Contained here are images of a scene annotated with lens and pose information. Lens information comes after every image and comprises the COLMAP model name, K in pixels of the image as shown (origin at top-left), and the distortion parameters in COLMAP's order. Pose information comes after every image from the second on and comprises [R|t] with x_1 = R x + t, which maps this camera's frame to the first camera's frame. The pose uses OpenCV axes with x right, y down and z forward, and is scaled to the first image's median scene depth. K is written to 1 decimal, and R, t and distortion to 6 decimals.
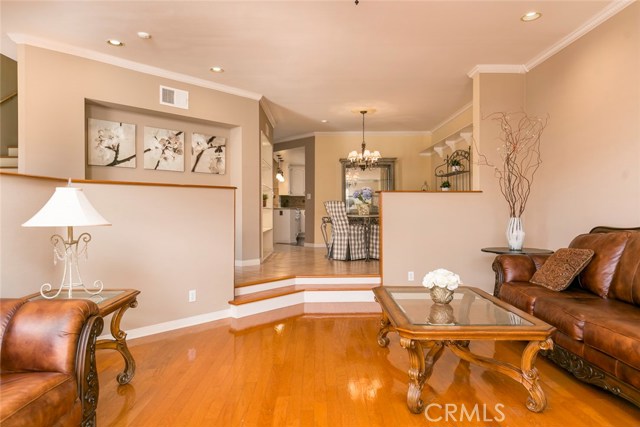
lens RADIAL K [[402.9, 0, 320.8], [0, 402.9, 221.8], [0, 0, 1]] dist [0.001819, -0.000213]
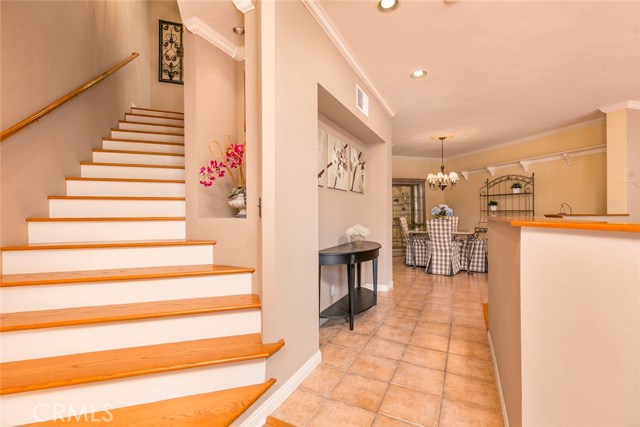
lens RADIAL K [[286.2, 0, 318.7], [0, 286.2, 212.1], [0, 0, 1]] dist [0.010414, -0.000420]
pose [[0.958694, -0.002160, 0.284433, -0.532638], [0.010726, 0.999535, -0.028559, -0.058375], [-0.284238, 0.030430, 0.958271, 0.406743]]
